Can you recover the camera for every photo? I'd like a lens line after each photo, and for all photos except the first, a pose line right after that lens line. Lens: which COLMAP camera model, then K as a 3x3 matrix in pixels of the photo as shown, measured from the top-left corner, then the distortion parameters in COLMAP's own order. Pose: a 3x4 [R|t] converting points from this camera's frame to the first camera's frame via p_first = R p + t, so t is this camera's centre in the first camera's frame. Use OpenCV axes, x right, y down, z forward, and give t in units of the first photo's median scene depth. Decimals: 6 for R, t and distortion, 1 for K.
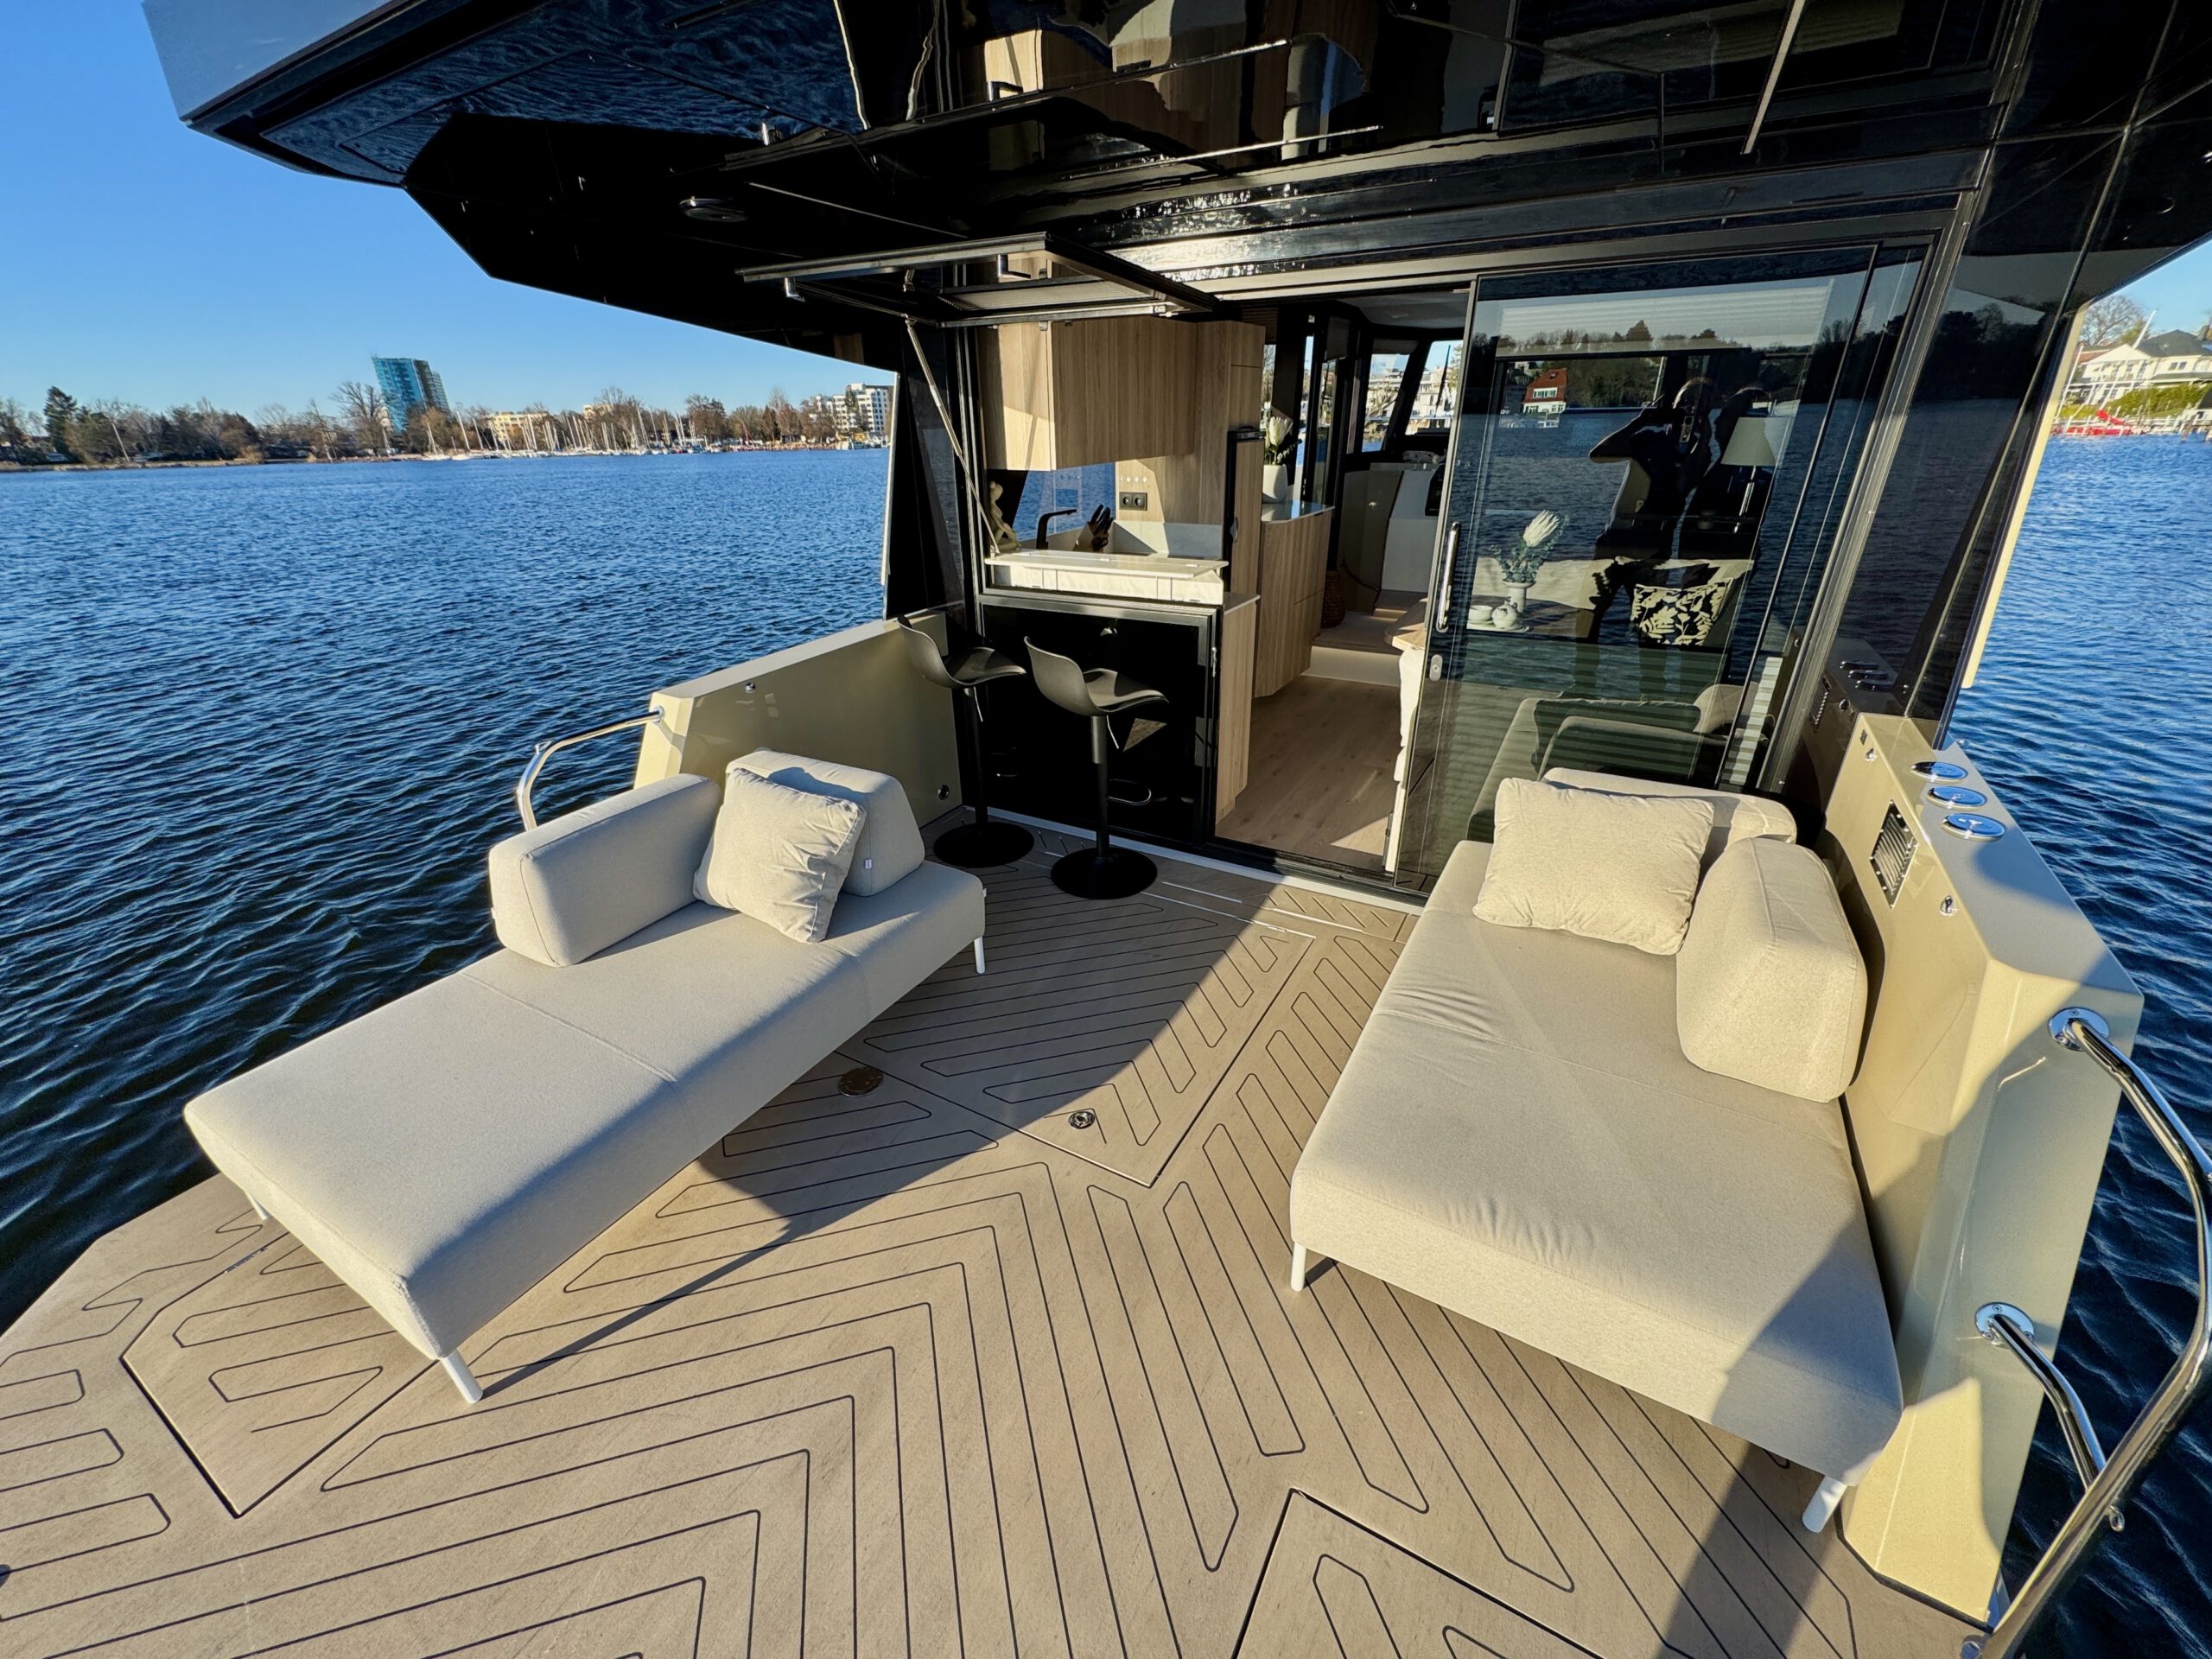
lens RADIAL K [[881.9, 0, 1105.8], [0, 881.9, 831.3], [0, 0, 1]] dist [-0.004133, 0.000233]
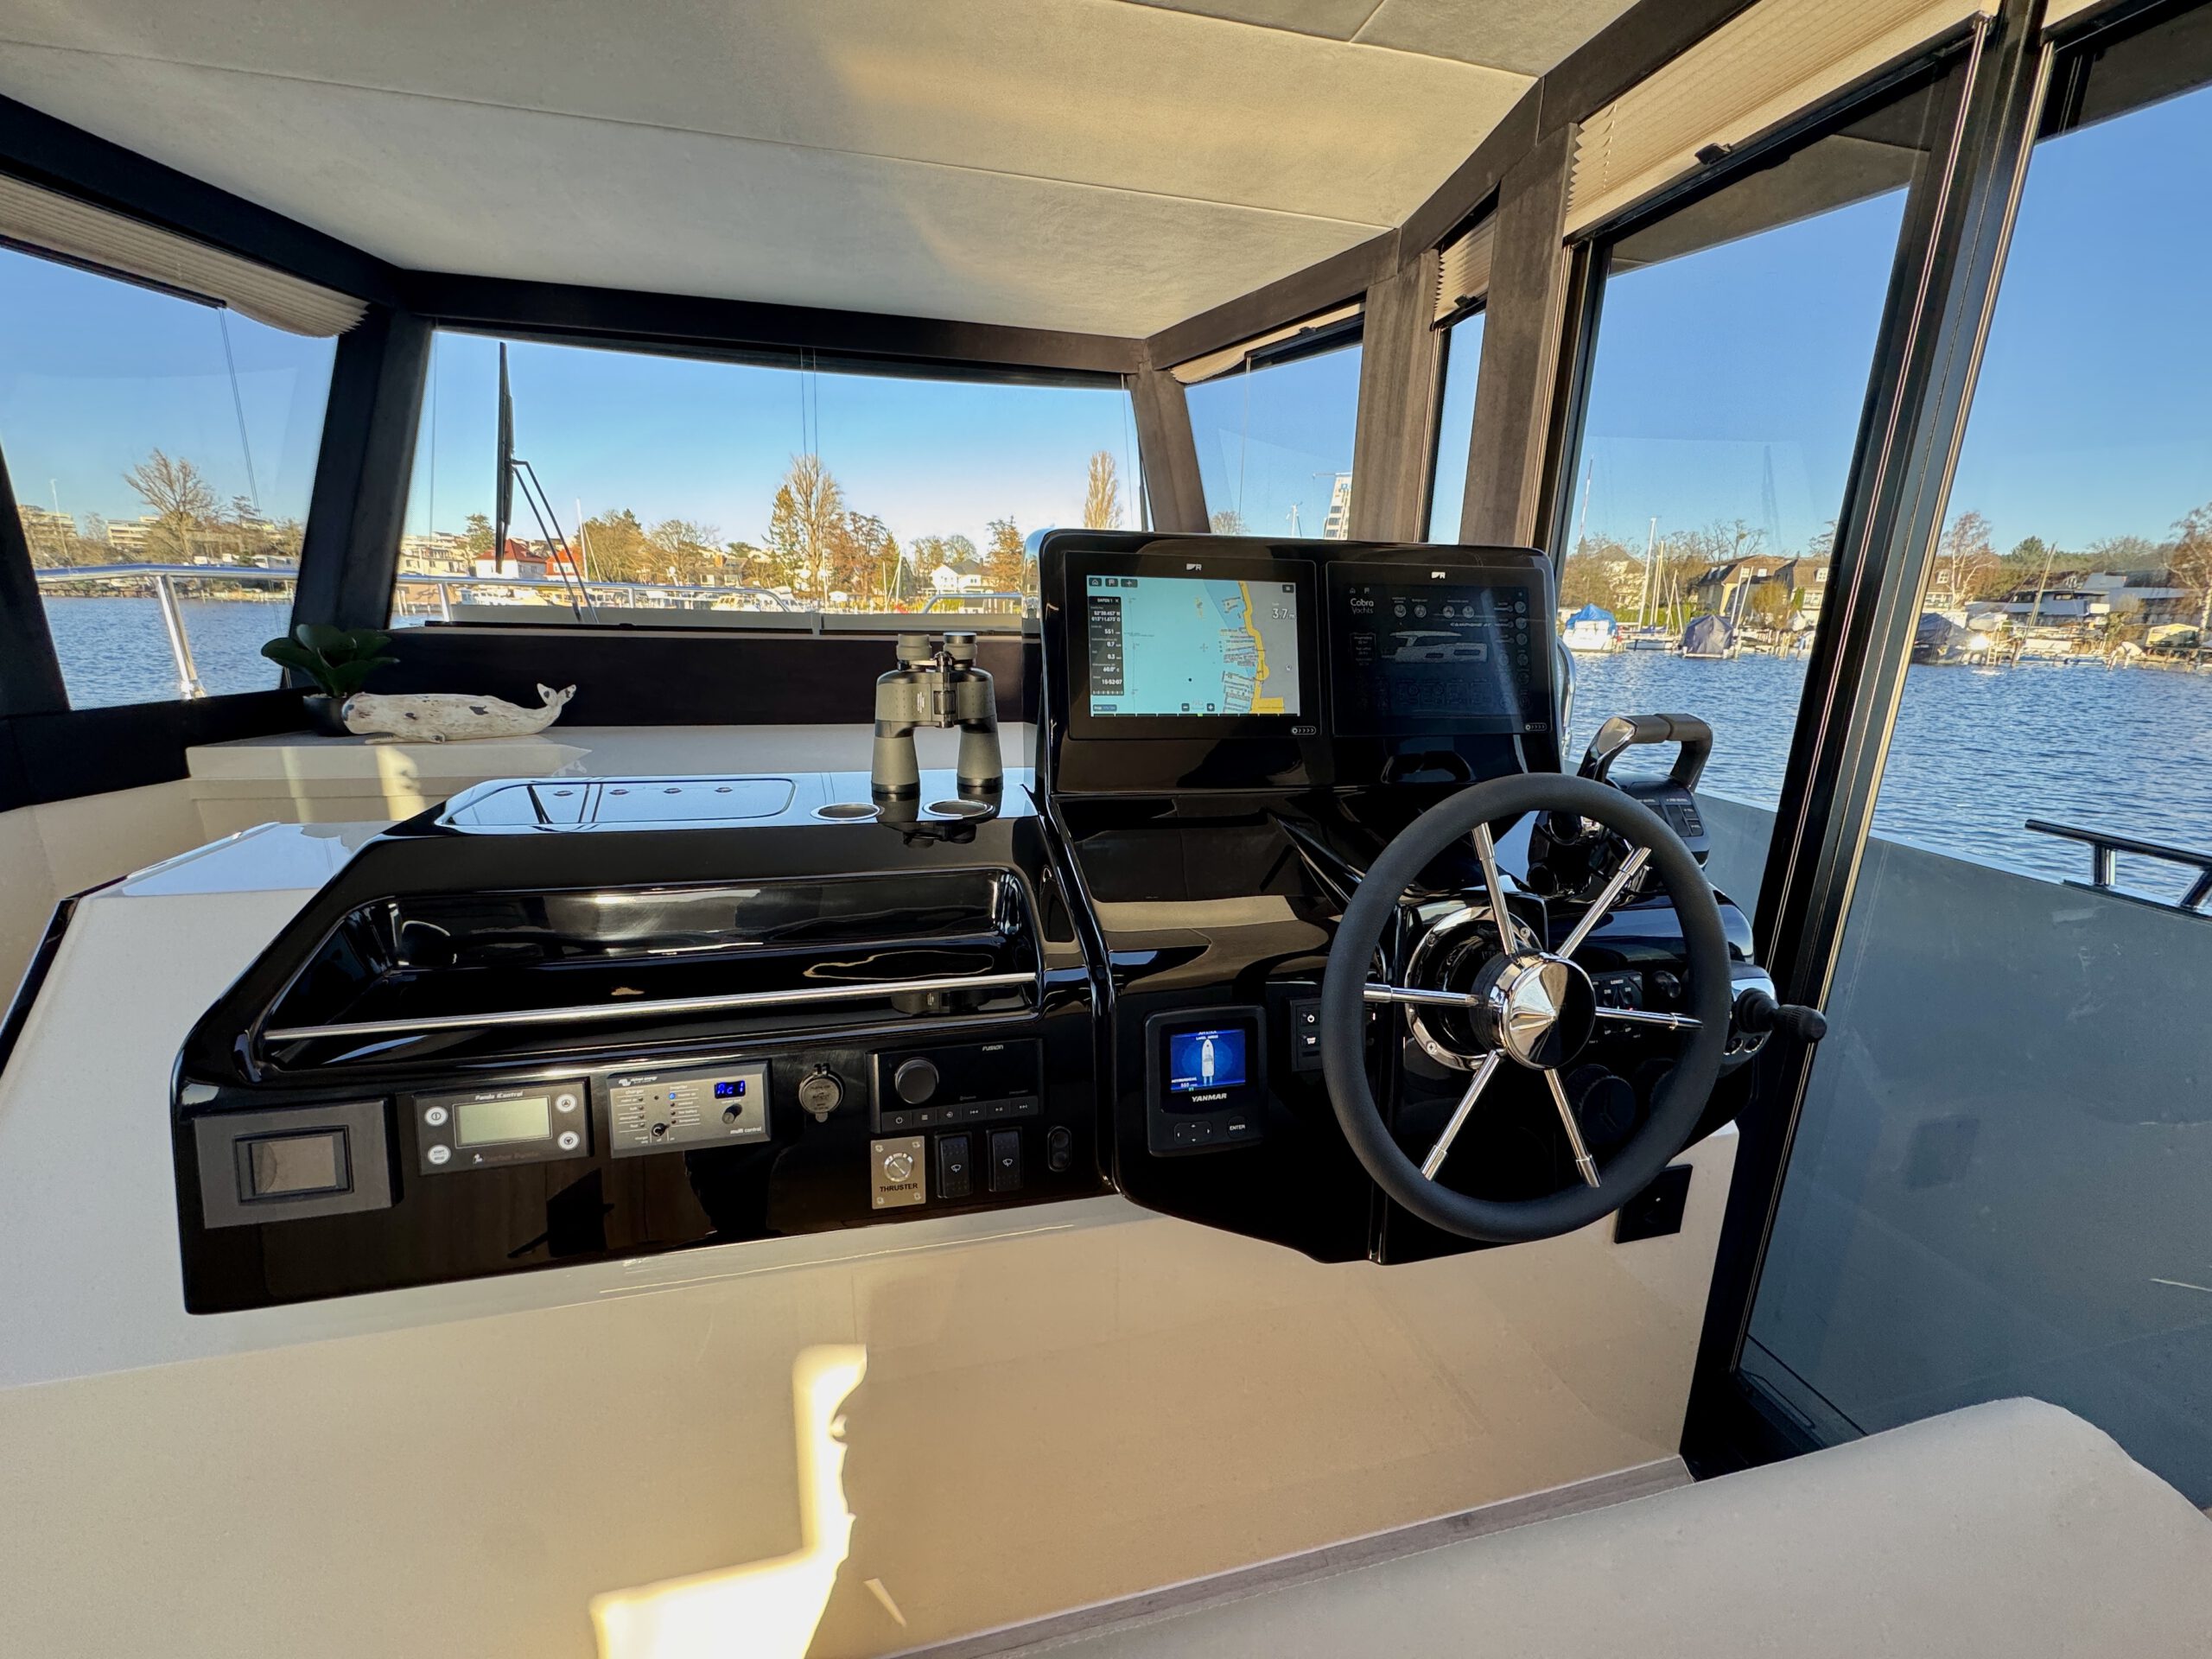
lens RADIAL K [[881.9, 0, 1090.1], [0, 881.9, 829.6], [0, 0, 1]] dist [-0.004133, 0.000233]
pose [[0.731472, -0.138069, 0.667747, 0.626821], [0.260787, 0.961480, -0.086870, -0.634382], [-0.630031, 0.237683, 0.739302, 1.381724]]
